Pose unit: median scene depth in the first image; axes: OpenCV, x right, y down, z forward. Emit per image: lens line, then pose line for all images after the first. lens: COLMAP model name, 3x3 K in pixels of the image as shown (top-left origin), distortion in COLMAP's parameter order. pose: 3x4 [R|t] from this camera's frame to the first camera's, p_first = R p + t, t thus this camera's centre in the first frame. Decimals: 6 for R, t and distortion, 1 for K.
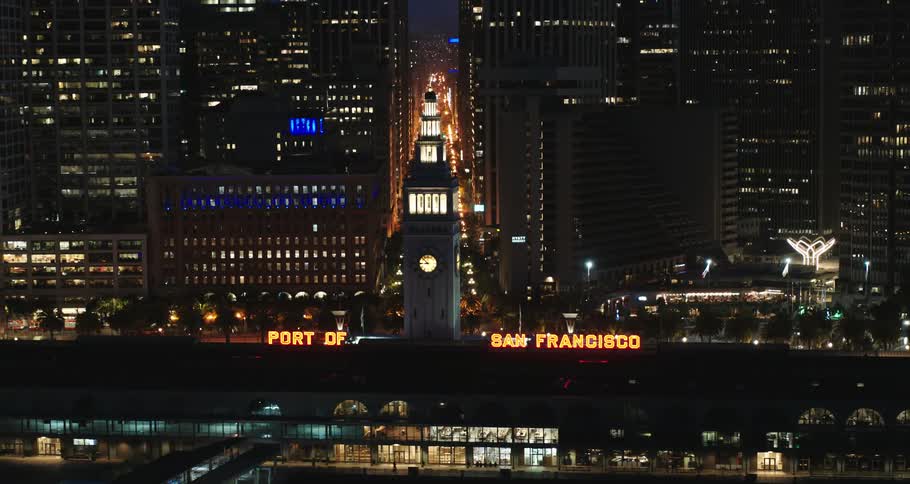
lens RADIAL K [[1910.7, 0, 459.9], [0, 1910.7, 249.1], [0, 0, 1]] dist [-0.044166, 0.000000]
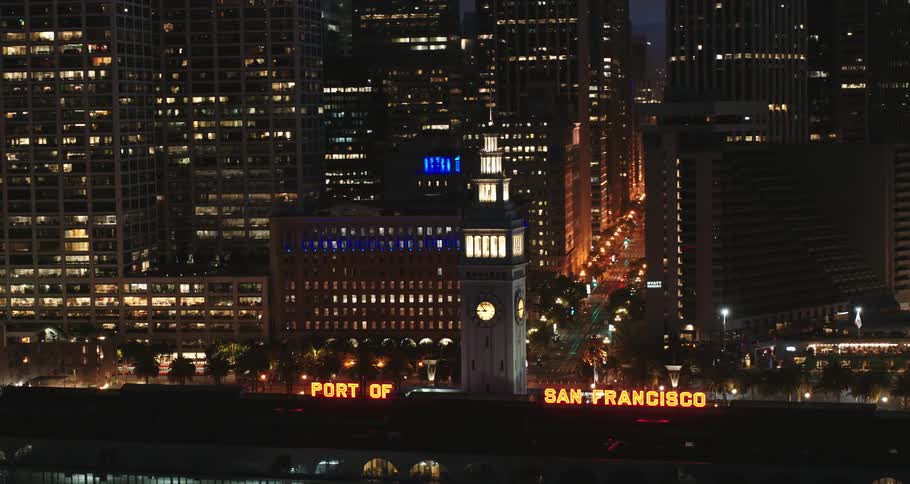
lens RADIAL K [[1910.7, 0, 453.5], [0, 1910.7, 236.5], [0, 0, 1]] dist [-0.044166, 0.000000]
pose [[0.987981, 0.001412, -0.154567, 0.076871], [-0.005829, 0.999587, -0.028130, -0.001668], [0.154463, 0.028693, 0.987582, 0.058111]]
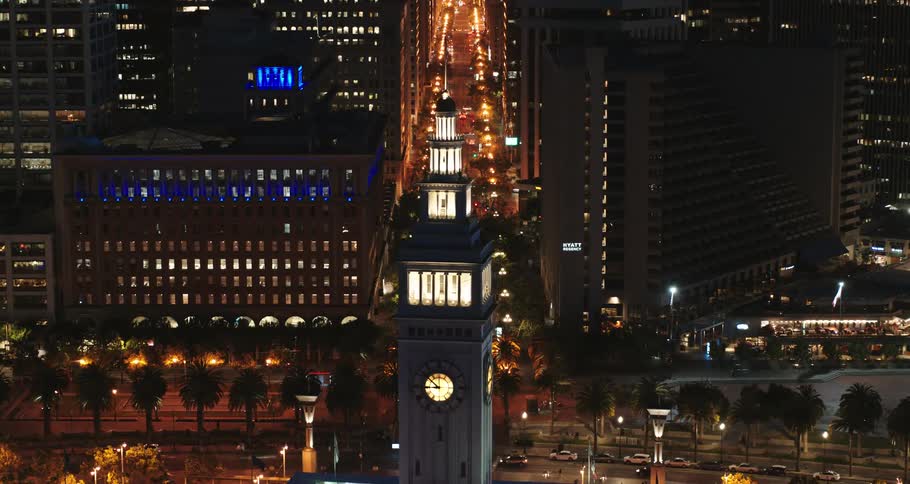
lens RADIAL K [[1910.7, 0, 454.6], [0, 1910.7, 240.2], [0, 0, 1]] dist [-0.044166, 0.000000]
pose [[0.999840, 0.009388, -0.015234, -0.002233], [-0.008319, 0.997598, 0.068767, -0.055280], [0.015843, -0.068629, 0.997516, 0.283058]]
